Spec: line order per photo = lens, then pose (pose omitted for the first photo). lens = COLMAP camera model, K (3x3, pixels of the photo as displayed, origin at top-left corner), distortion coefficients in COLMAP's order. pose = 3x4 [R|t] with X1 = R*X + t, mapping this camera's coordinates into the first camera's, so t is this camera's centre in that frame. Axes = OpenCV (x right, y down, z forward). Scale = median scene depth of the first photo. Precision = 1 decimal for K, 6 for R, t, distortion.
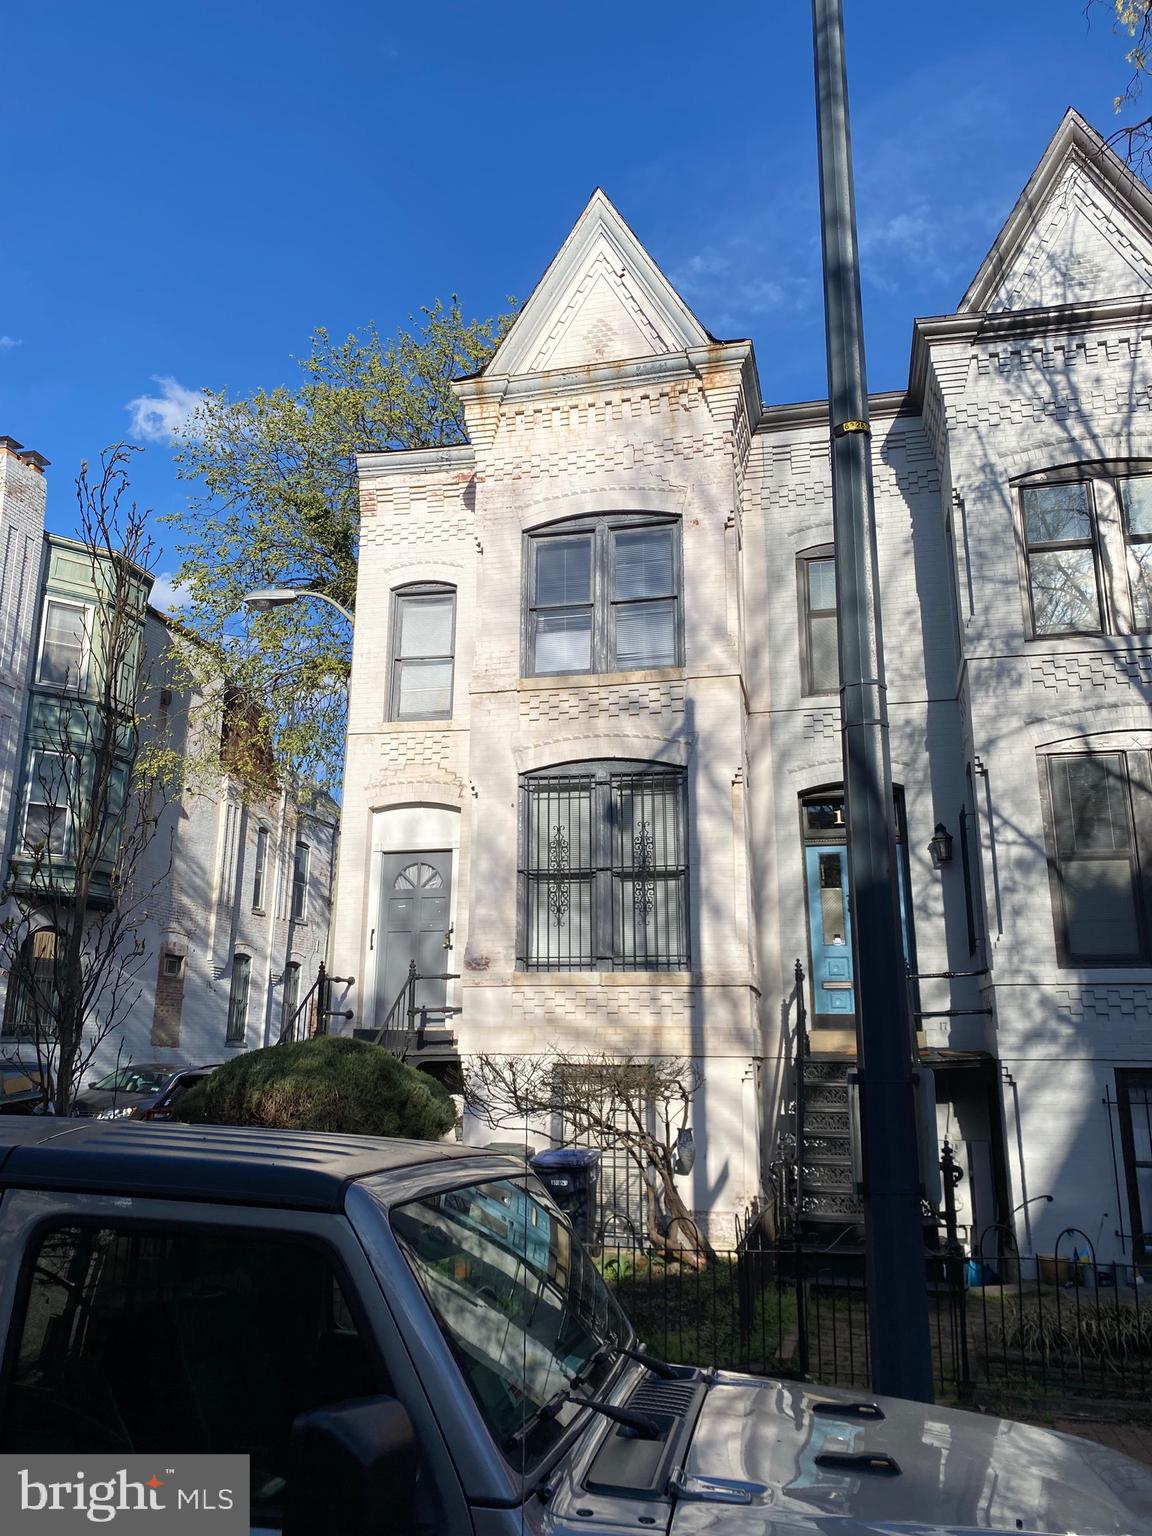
lens RADIAL K [[1200.1, 0, 577.2], [0, 1200.1, 768.9], [0, 0, 1]] dist [0.008665, -0.007963]
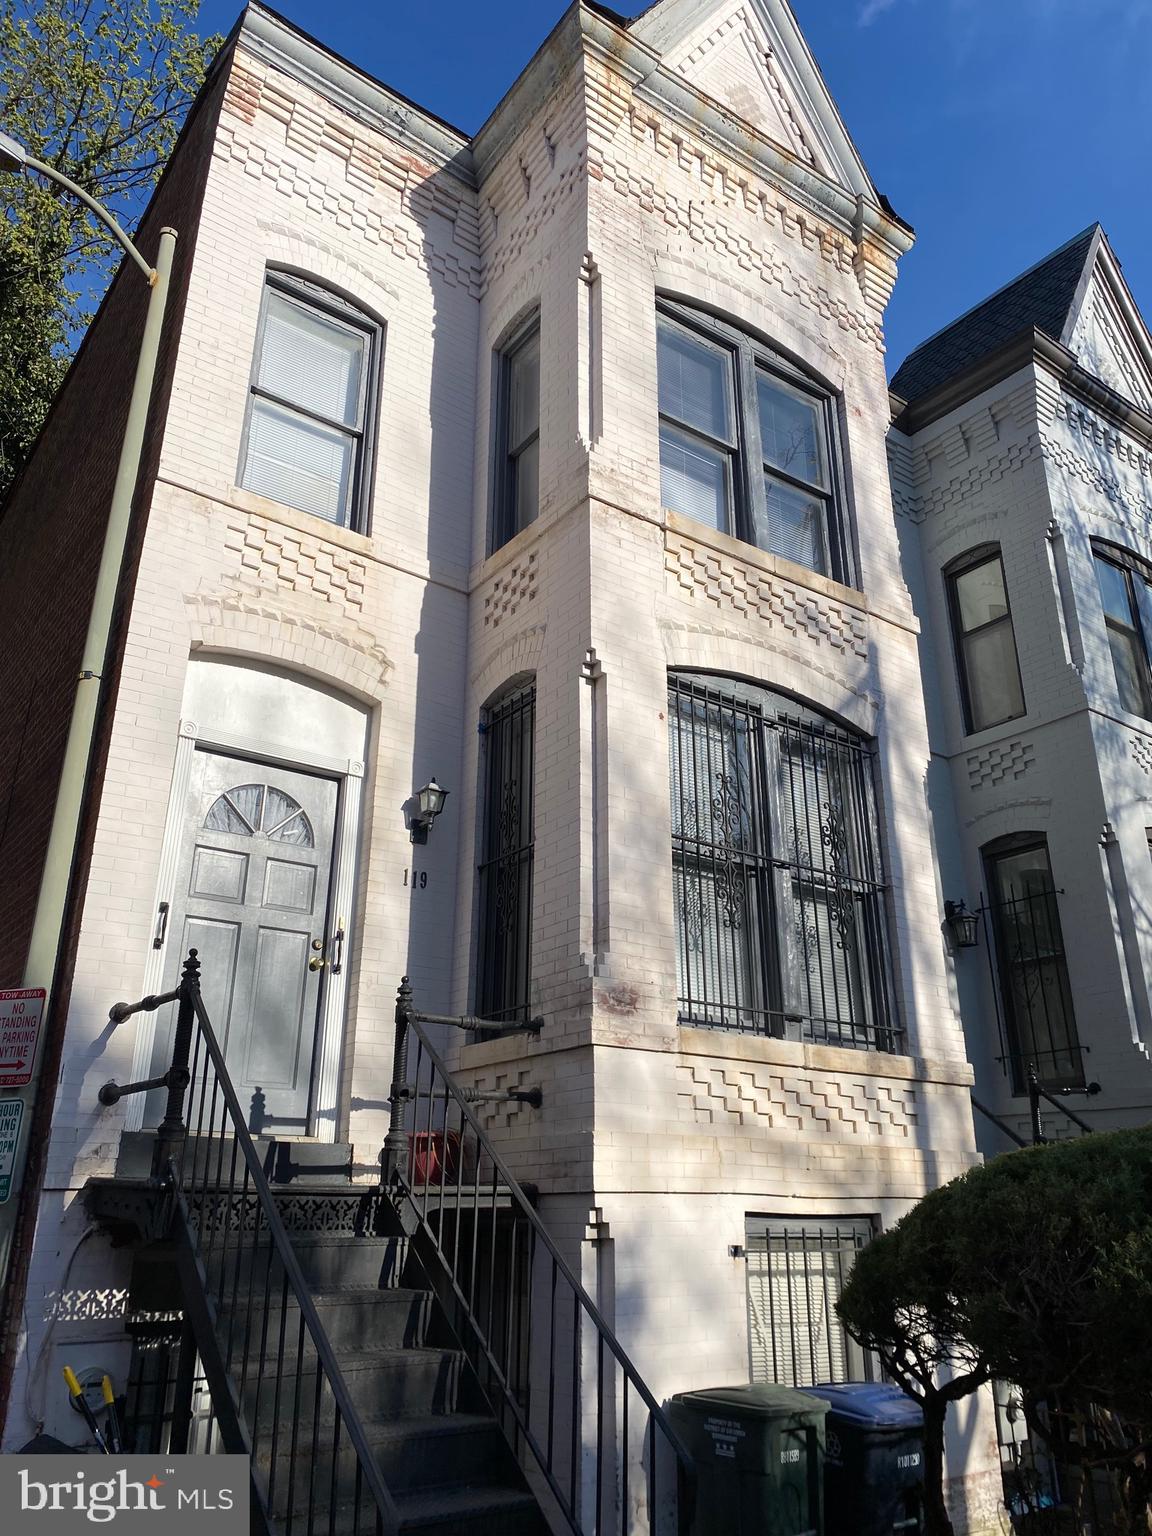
lens RADIAL K [[1200.1, 0, 576.4], [0, 1200.1, 754.9], [0, 0, 1]] dist [0.008665, -0.007963]
pose [[0.624205, 0.279122, 0.729698, -0.481324], [-0.173815, 0.960207, -0.218609, 0.177121], [-0.761680, 0.009625, 0.647882, 0.697980]]
